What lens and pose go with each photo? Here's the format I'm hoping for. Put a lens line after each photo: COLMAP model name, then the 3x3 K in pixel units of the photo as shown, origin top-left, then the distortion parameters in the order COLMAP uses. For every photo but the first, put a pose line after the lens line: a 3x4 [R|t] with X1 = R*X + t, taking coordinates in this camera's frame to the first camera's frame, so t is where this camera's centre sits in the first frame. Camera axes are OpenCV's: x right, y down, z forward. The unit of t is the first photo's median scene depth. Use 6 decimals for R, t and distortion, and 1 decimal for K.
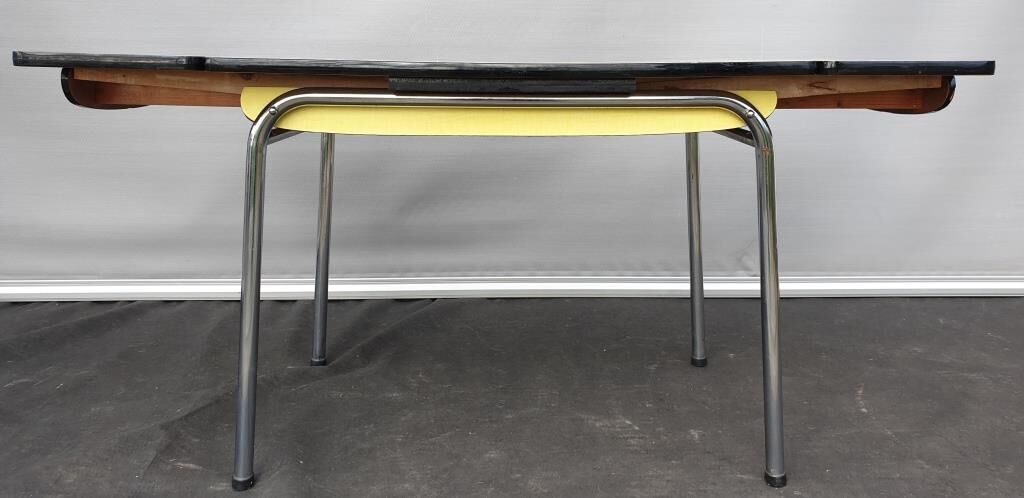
lens RADIAL K [[713.1, 0, 512.0], [0, 713.1, 249.0], [0, 0, 1]] dist [-0.002435, 0.028201]
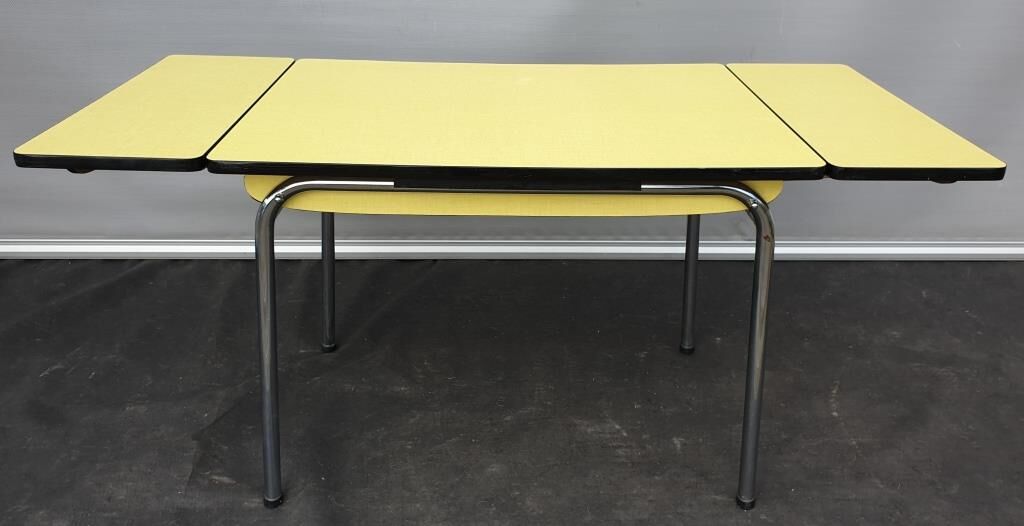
lens RADIAL K [[718.8, 0, 503.8], [0, 718.8, 265.3], [0, 0, 1]] dist [0.003112, 0.000956]
pose [[0.999962, 0.008340, -0.002360, -0.011173], [-0.007422, 0.964561, 0.263754, -0.300645], [0.004476, -0.263727, 0.964587, 0.001741]]
